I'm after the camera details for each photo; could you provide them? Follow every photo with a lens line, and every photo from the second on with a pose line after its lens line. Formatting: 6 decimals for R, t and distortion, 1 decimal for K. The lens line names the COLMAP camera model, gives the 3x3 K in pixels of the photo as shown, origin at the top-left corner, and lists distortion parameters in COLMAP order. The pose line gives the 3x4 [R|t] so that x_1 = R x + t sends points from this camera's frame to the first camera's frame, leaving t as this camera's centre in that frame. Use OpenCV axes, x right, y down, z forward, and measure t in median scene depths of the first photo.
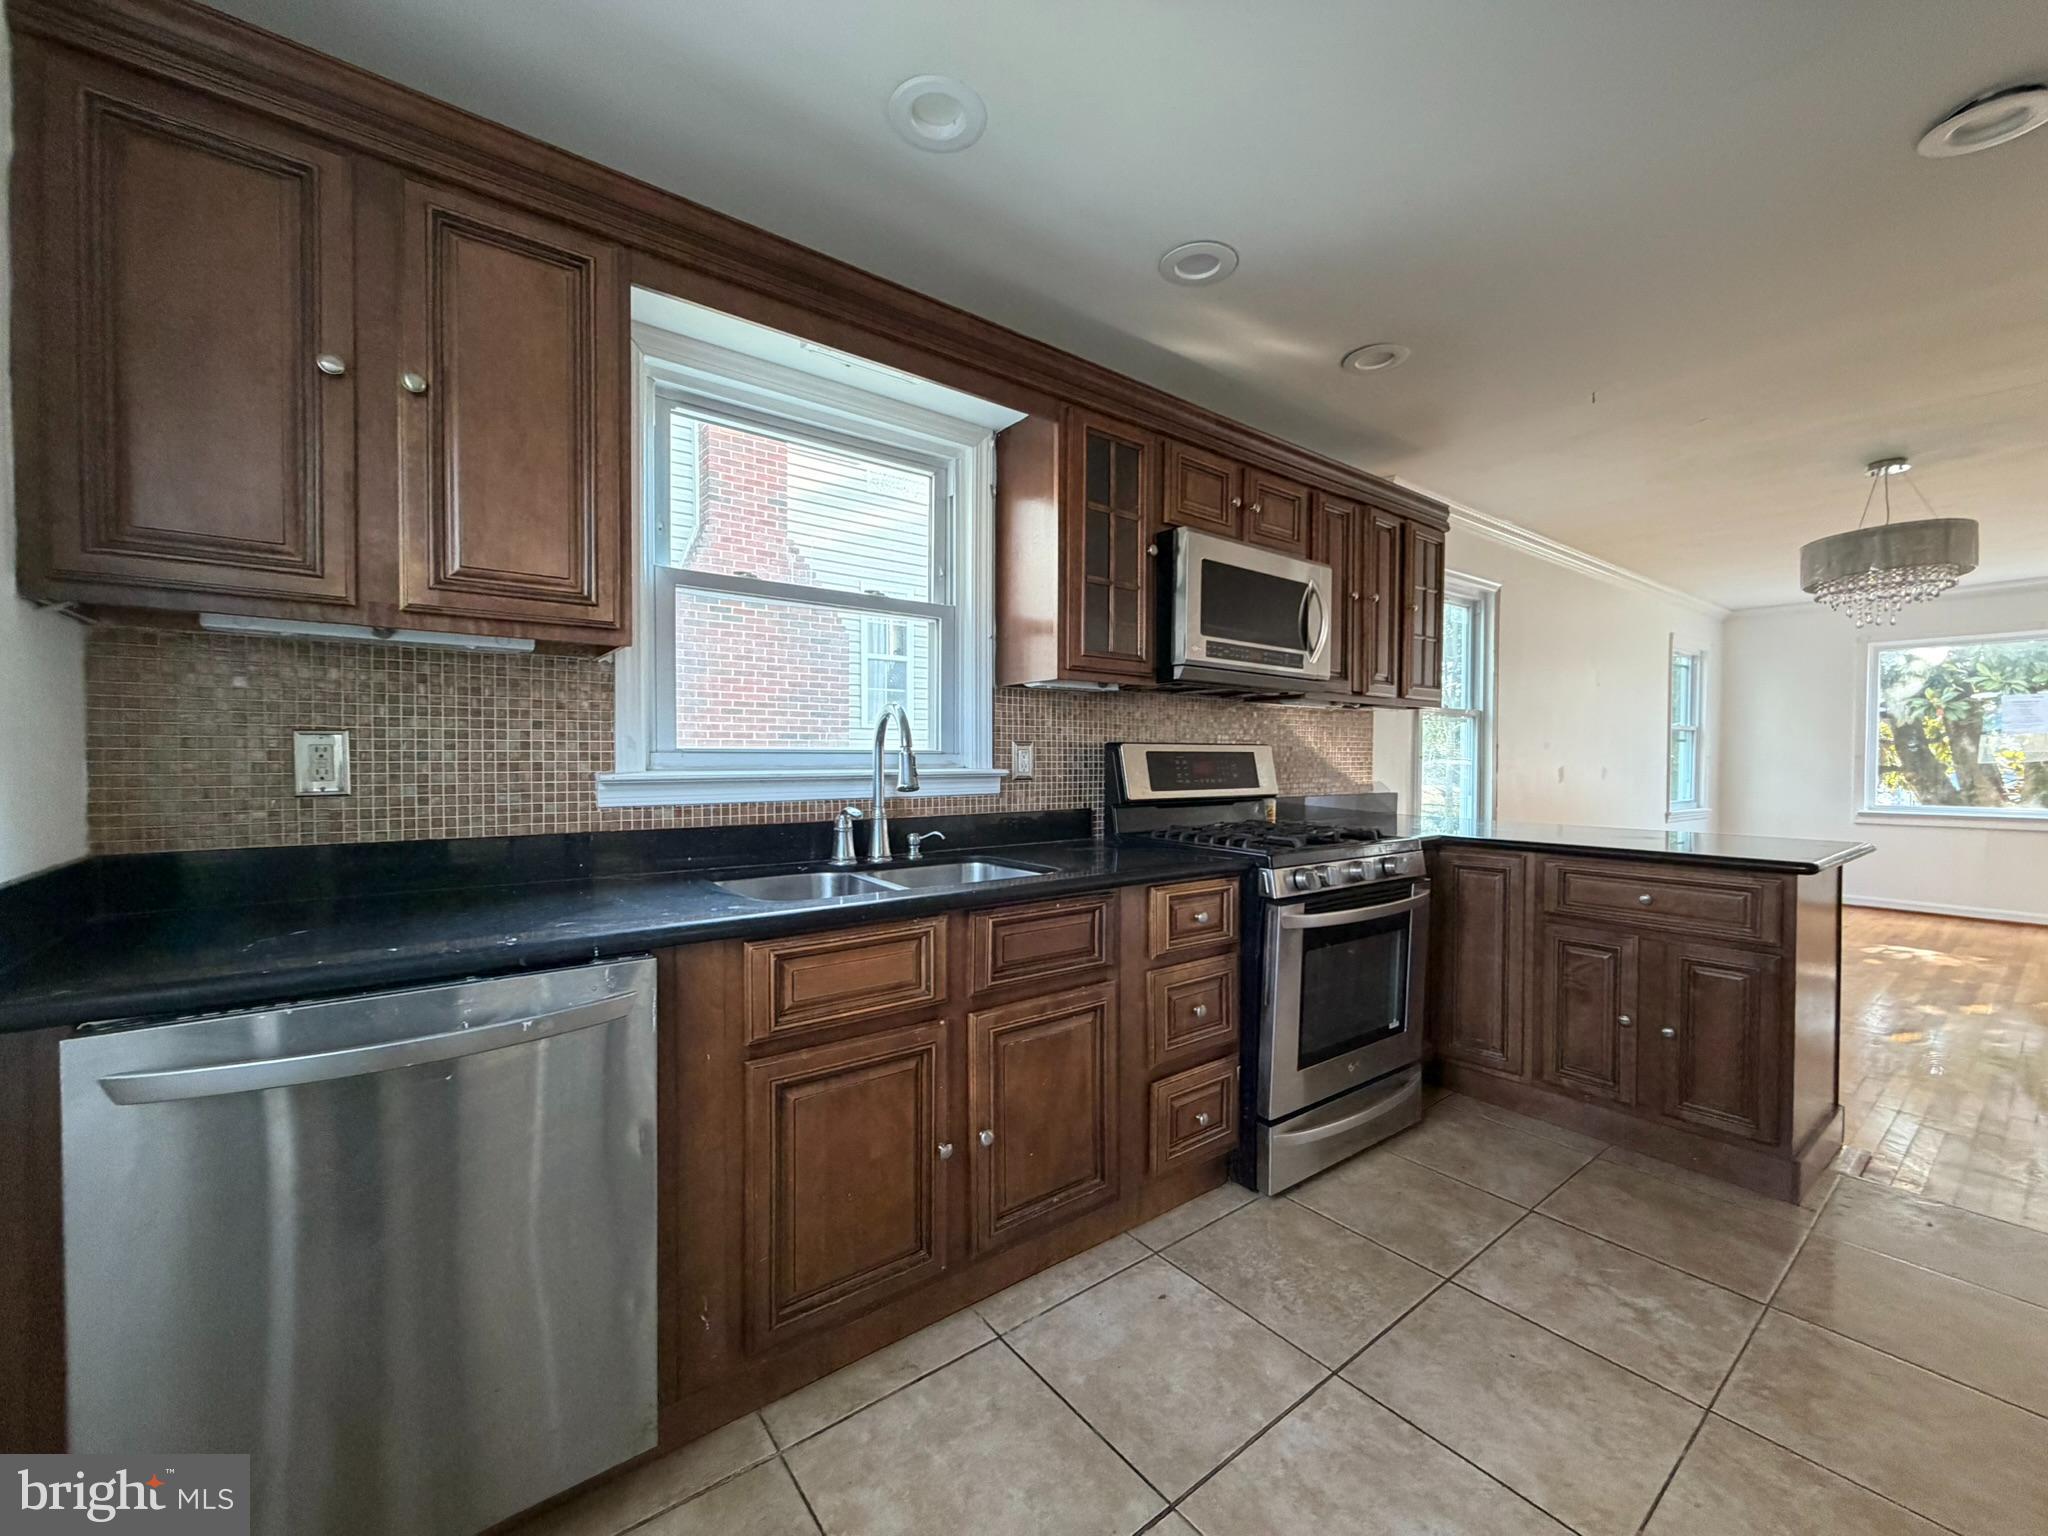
lens RADIAL K [[818.0, 0, 1022.2], [0, 818.0, 770.4], [0, 0, 1]] dist [0.002866, -0.000868]
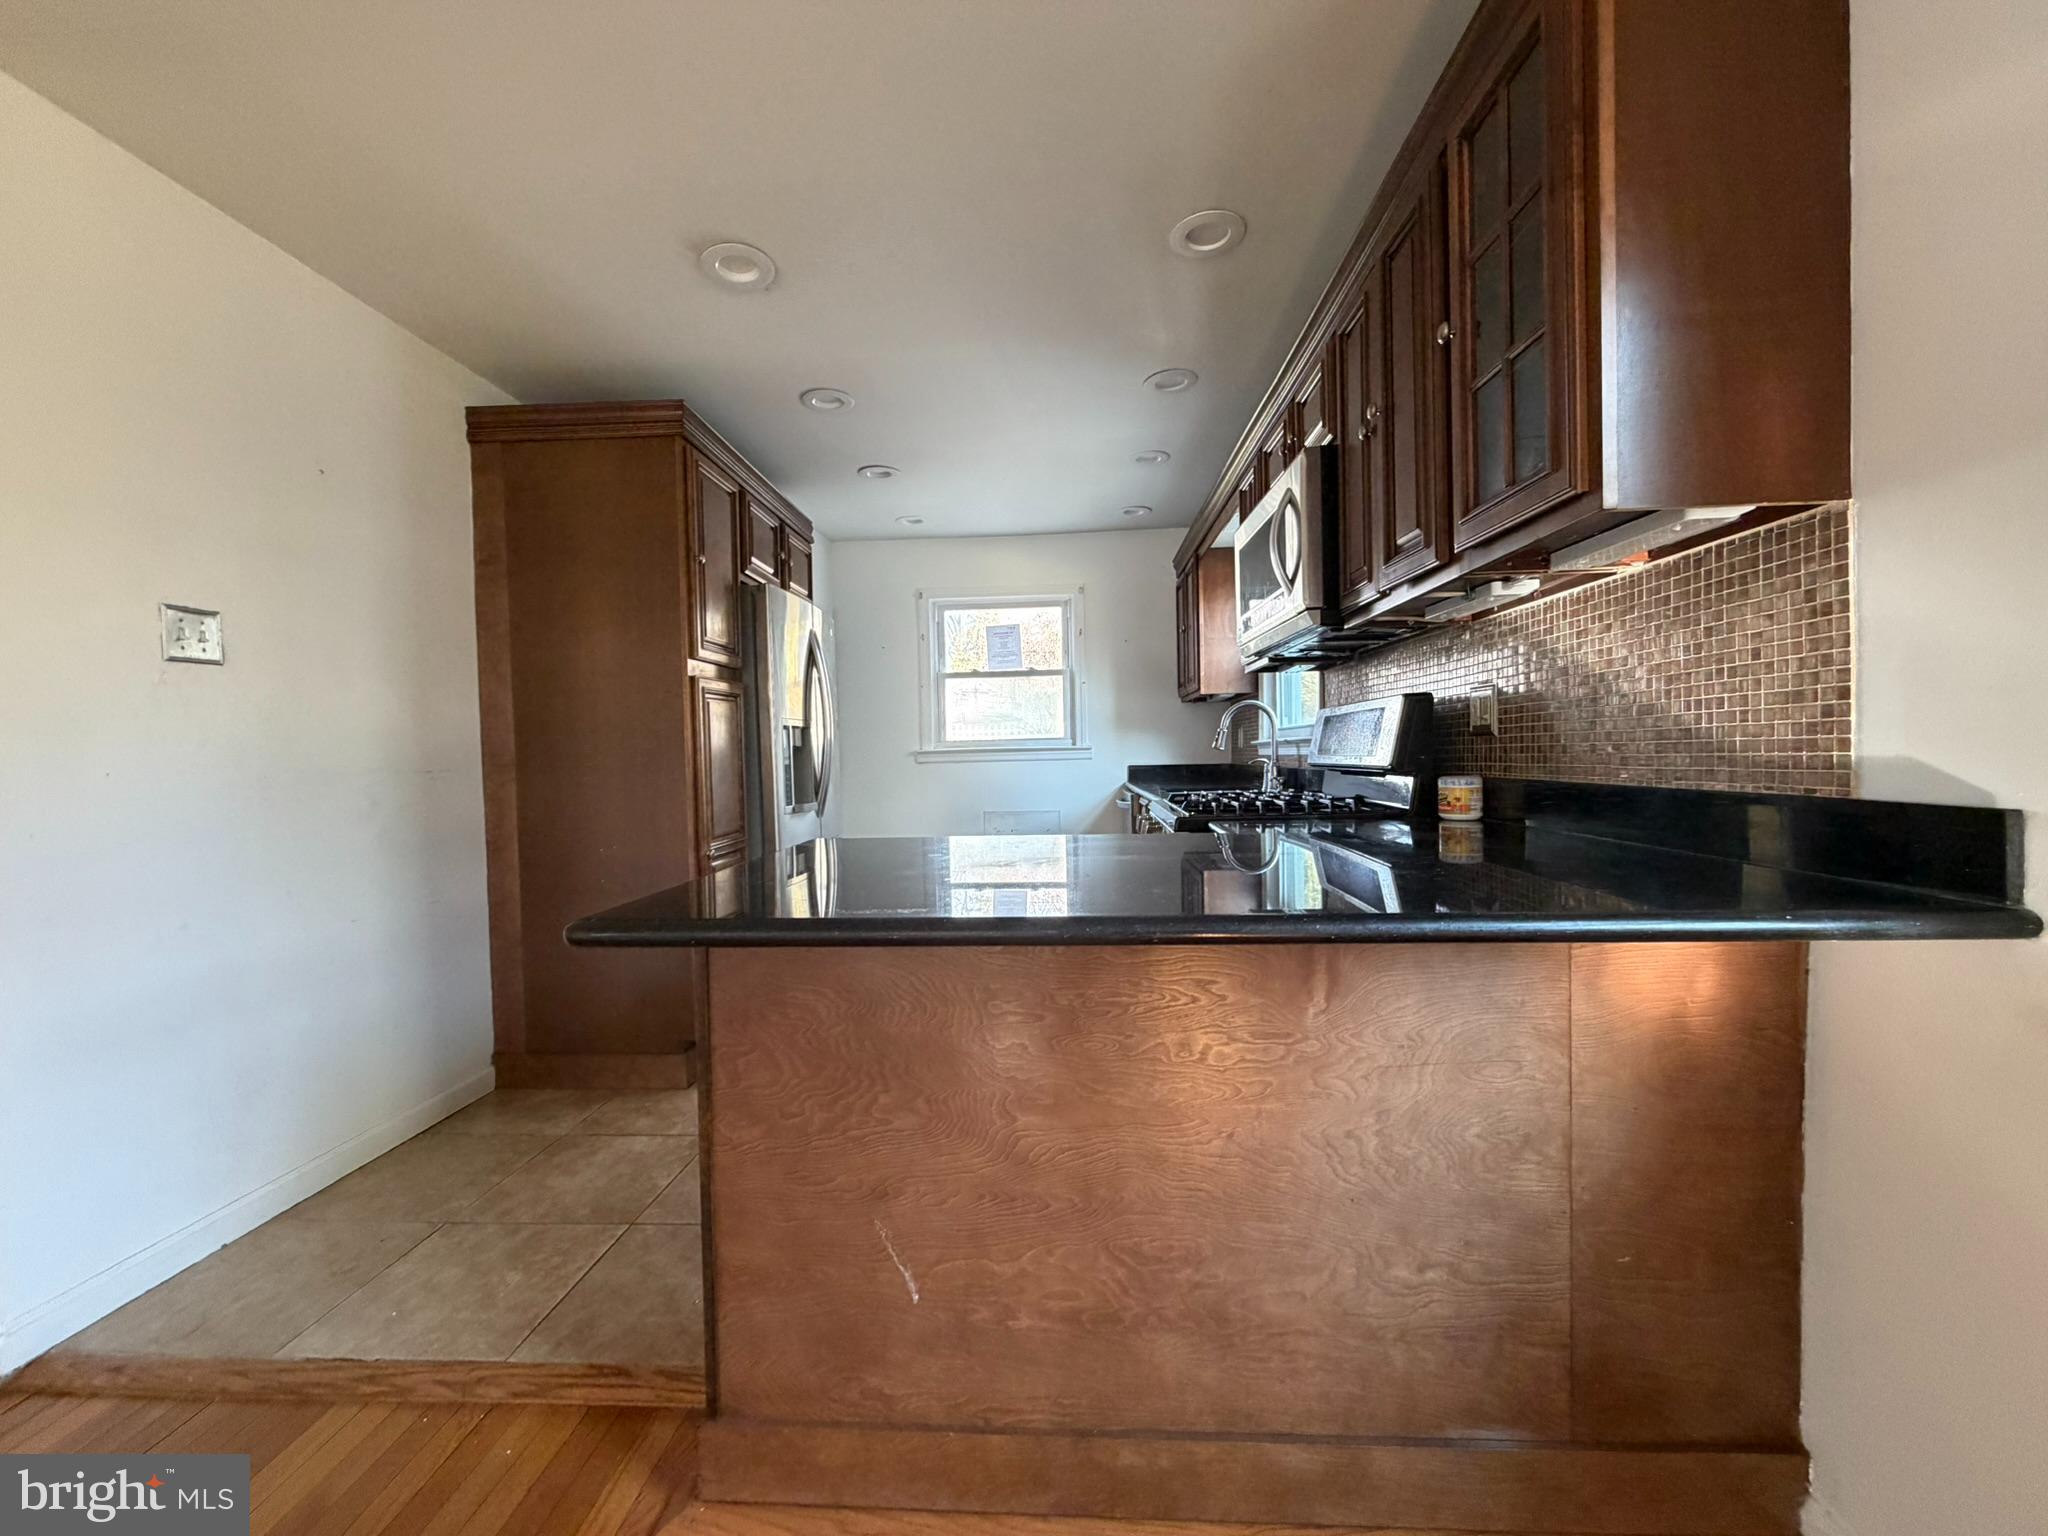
lens RADIAL K [[818.0, 0, 1015.9], [0, 818.0, 773.0], [0, 0, 1]] dist [0.002866, -0.000868]
pose [[-0.658834, 0.027893, -0.751771, 1.277790], [0.007717, 0.999510, 0.030322, 0.014210], [0.752249, 0.014175, -0.658727, 1.506201]]
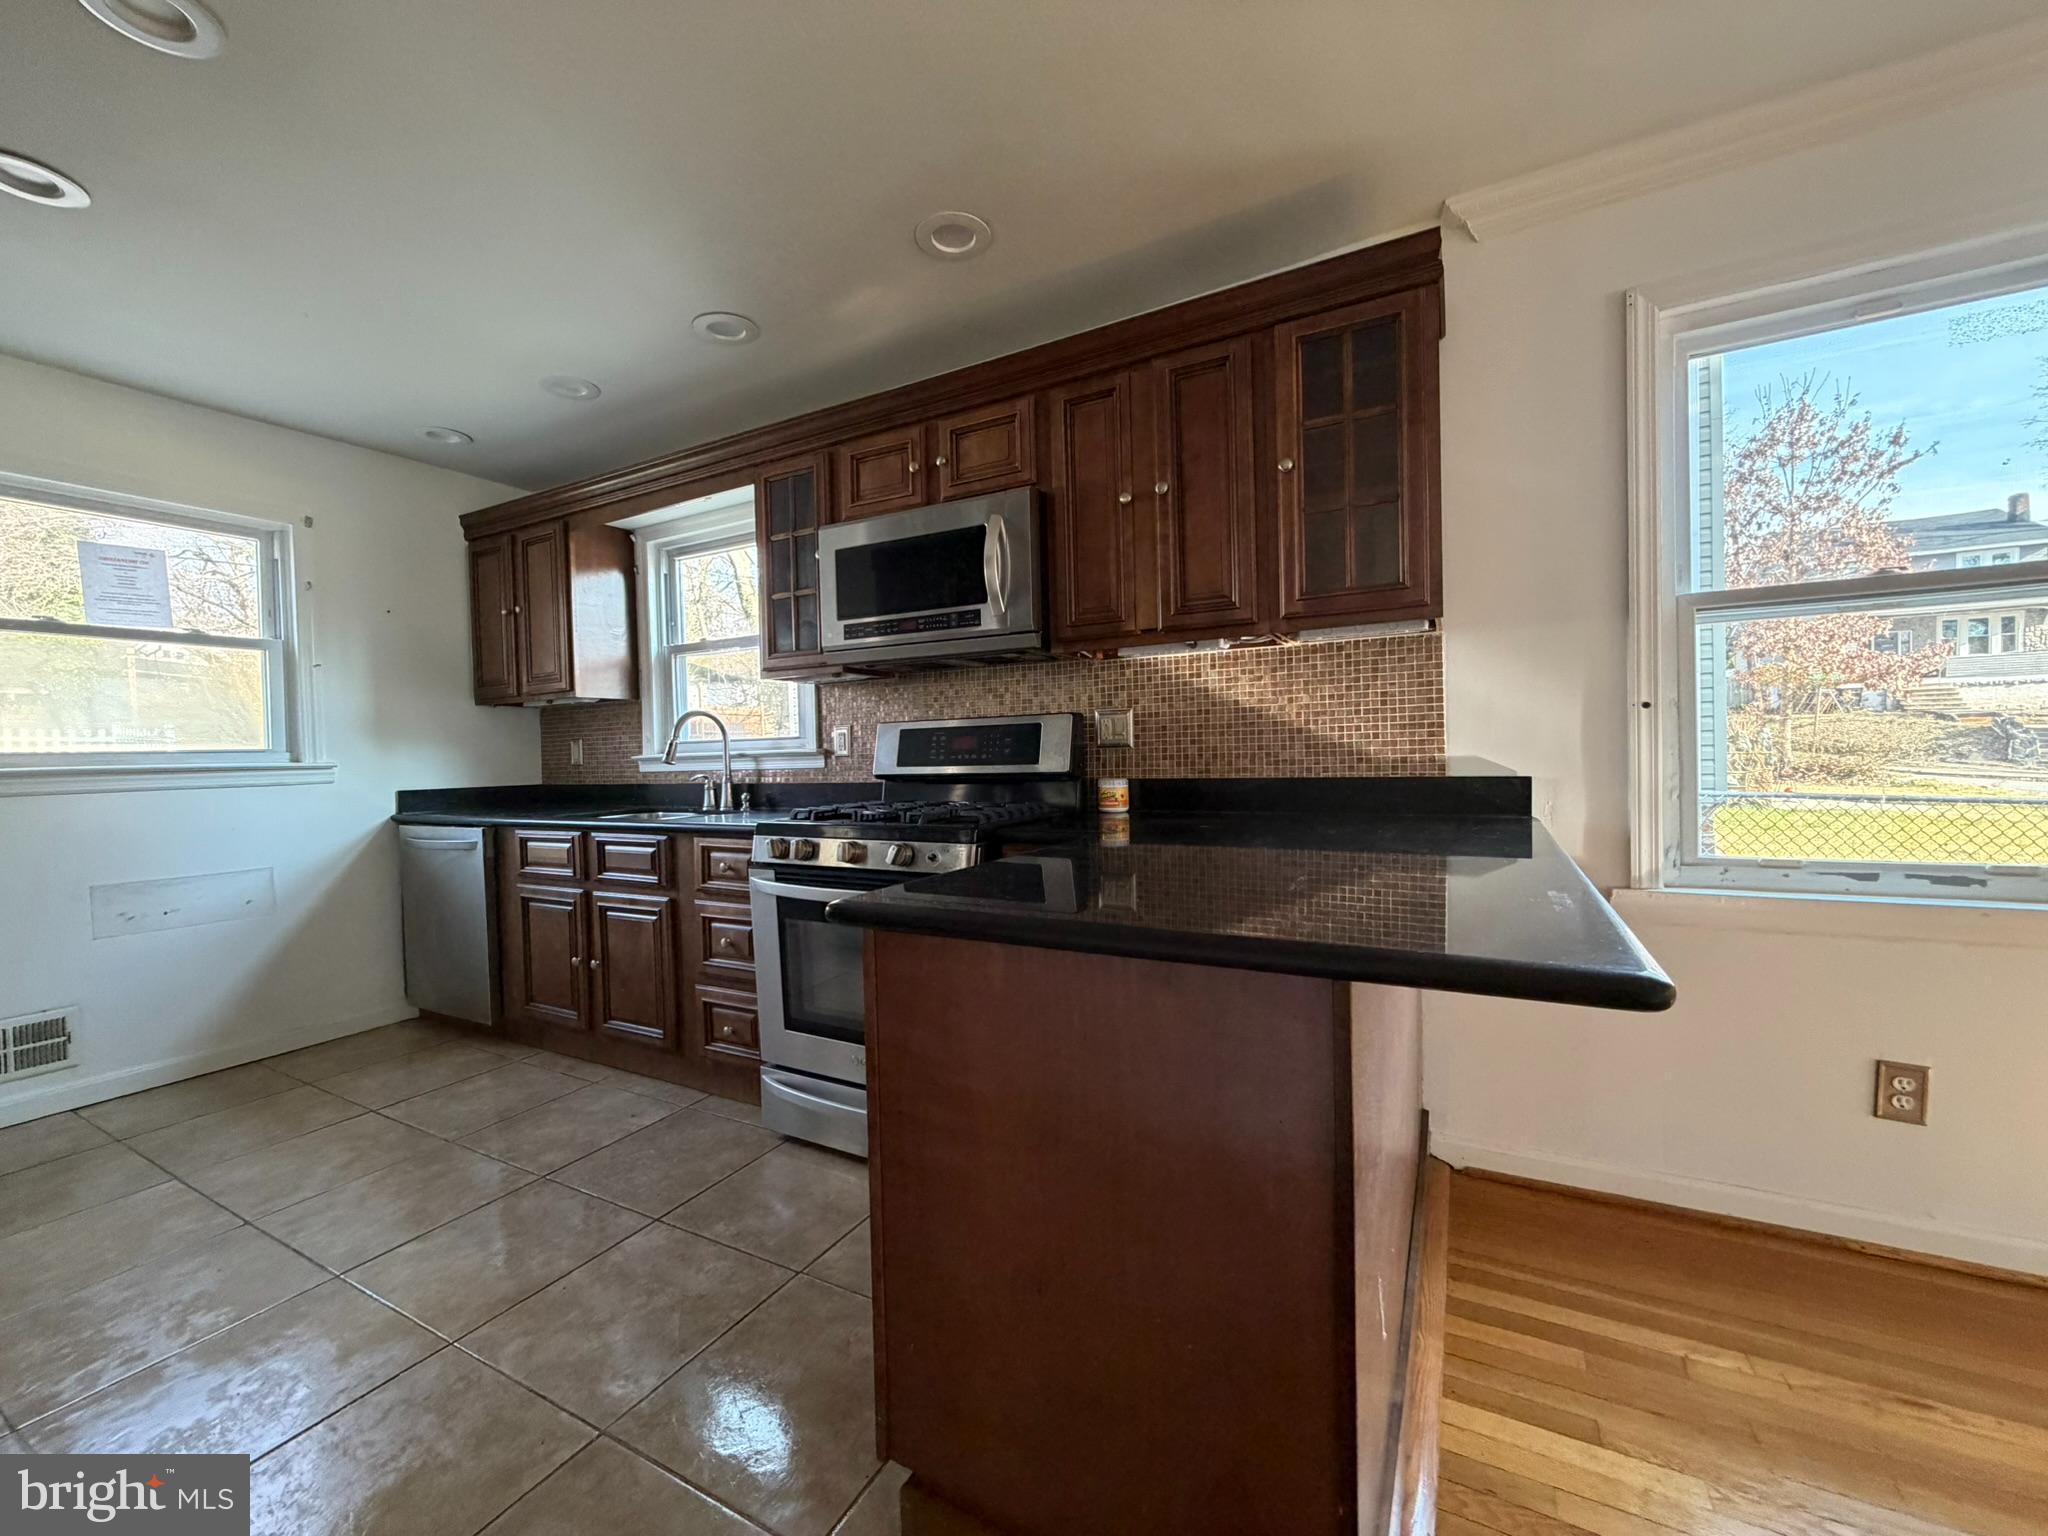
lens RADIAL K [[818.0, 0, 1015.9], [0, 818.0, 771.2], [0, 0, 1]] dist [0.002866, -0.000868]
pose [[0.399373, 0.006804, -0.916763, 1.292429], [0.012978, 0.999830, 0.013074, 0.020791], [0.916697, -0.017119, 0.399217, 0.775796]]
